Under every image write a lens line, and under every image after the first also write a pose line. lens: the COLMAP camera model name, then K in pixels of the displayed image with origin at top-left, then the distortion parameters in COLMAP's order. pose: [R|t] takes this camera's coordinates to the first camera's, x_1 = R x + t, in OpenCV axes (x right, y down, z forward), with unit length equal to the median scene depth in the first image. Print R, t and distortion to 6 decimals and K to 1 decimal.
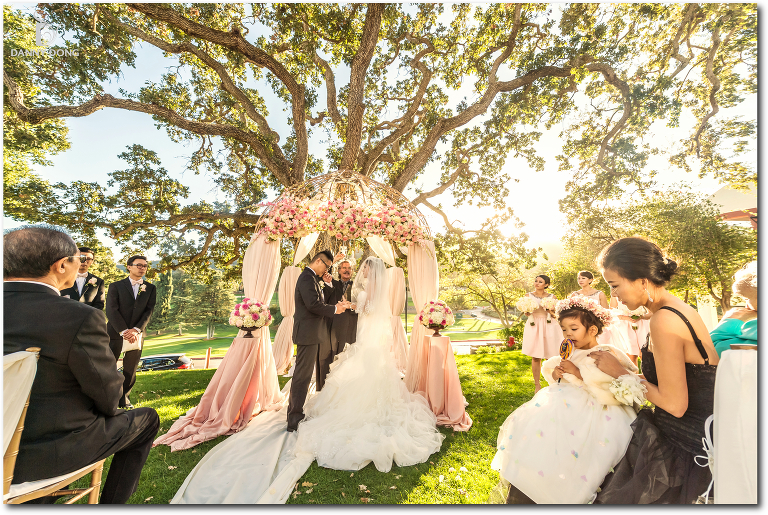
lens RADIAL K [[282.8, 0, 382.3], [0, 282.8, 253.7], [0, 0, 1]] dist [0.008430, 0.000207]
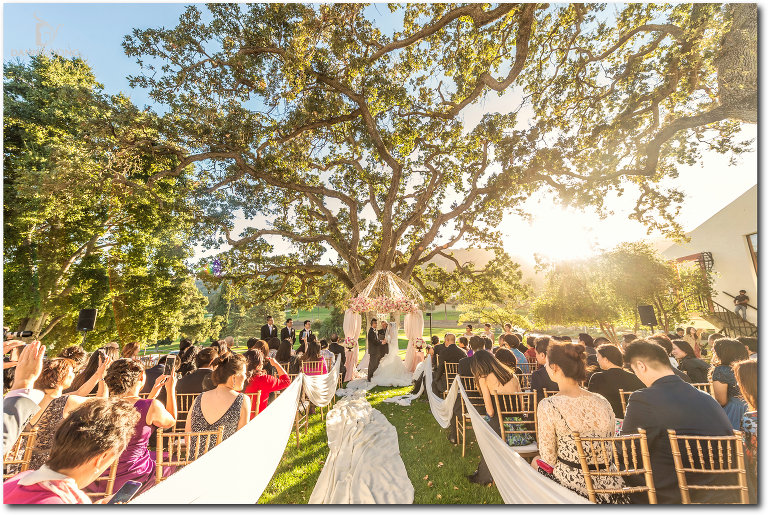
lens RADIAL K [[282.8, 0, 382.3], [0, 282.8, 253.7], [0, 0, 1]] dist [0.008430, 0.000207]
pose [[0.989159, -0.040133, -0.141258, 0.105273], [0.033248, 0.998157, -0.050770, -0.186556], [0.143035, 0.045523, 0.988670, -0.652398]]
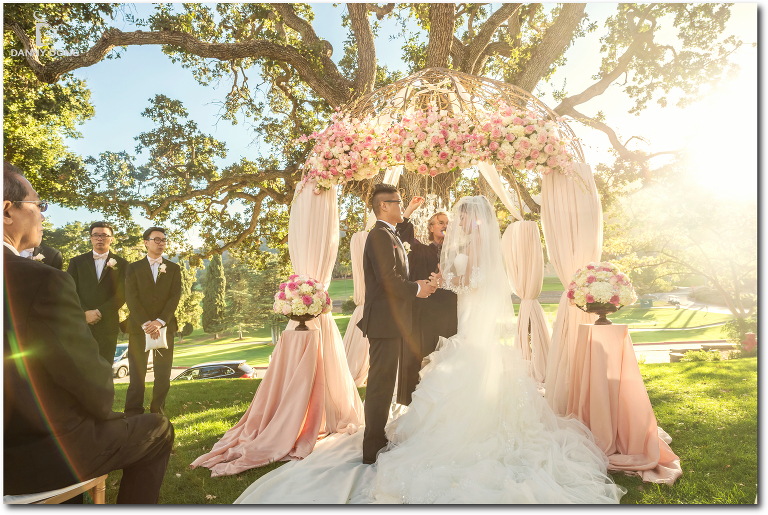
lens RADIAL K [[426.9, 0, 384.0], [0, 426.9, 257.5], [0, 0, 1]] dist [0.001294, -0.000720]
pose [[0.958110, -0.065608, -0.278786, 0.005936], [0.091024, 0.992693, 0.079211, 0.015774], [0.271552, -0.101269, 0.957081, 0.022467]]
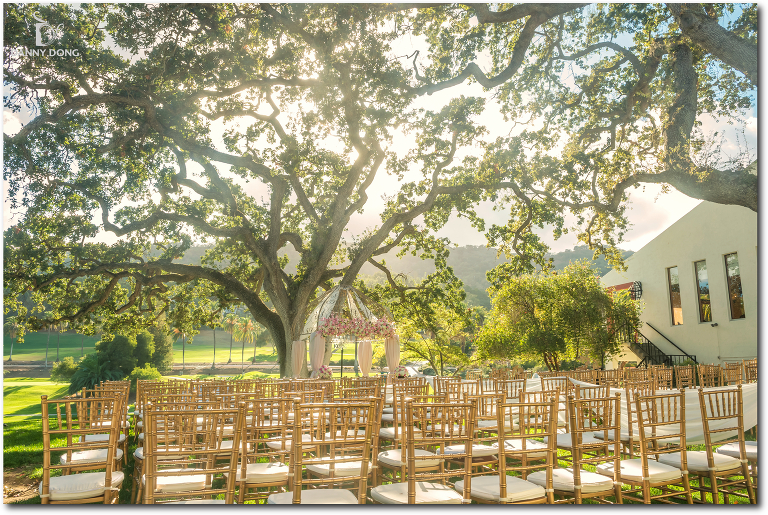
lens RADIAL K [[518.1, 0, 383.2], [0, 518.1, 248.0], [0, 0, 1]] dist [-0.002886, 0.000098]
pose [[0.965603, 0.043775, 0.256309, -0.434005], [-0.035732, 0.998714, -0.035954, -0.255547], [-0.257553, 0.025559, 0.965926, -1.222890]]
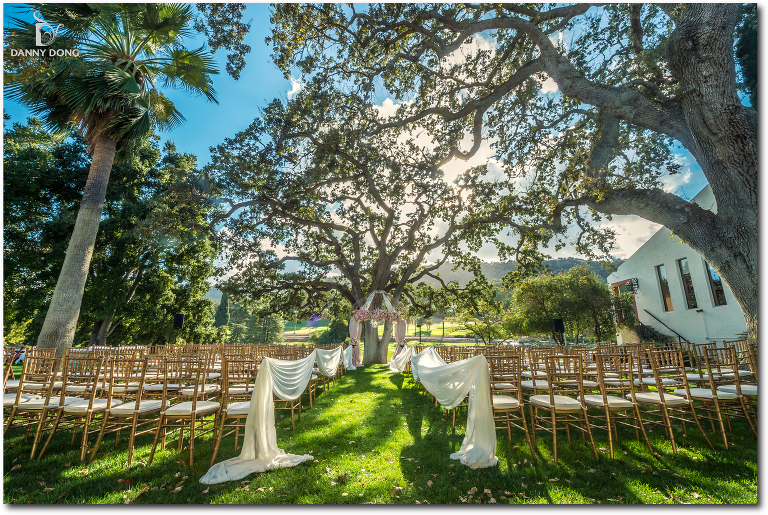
lens RADIAL K [[300.6, 0, 380.2], [0, 300.6, 245.9], [0, 0, 1]] dist [-0.000799, -0.000033]
pose [[0.989160, -0.032892, -0.143109, 0.210383], [0.016895, 0.993610, -0.111598, -0.242949], [0.145865, 0.107971, 0.983395, -1.226713]]
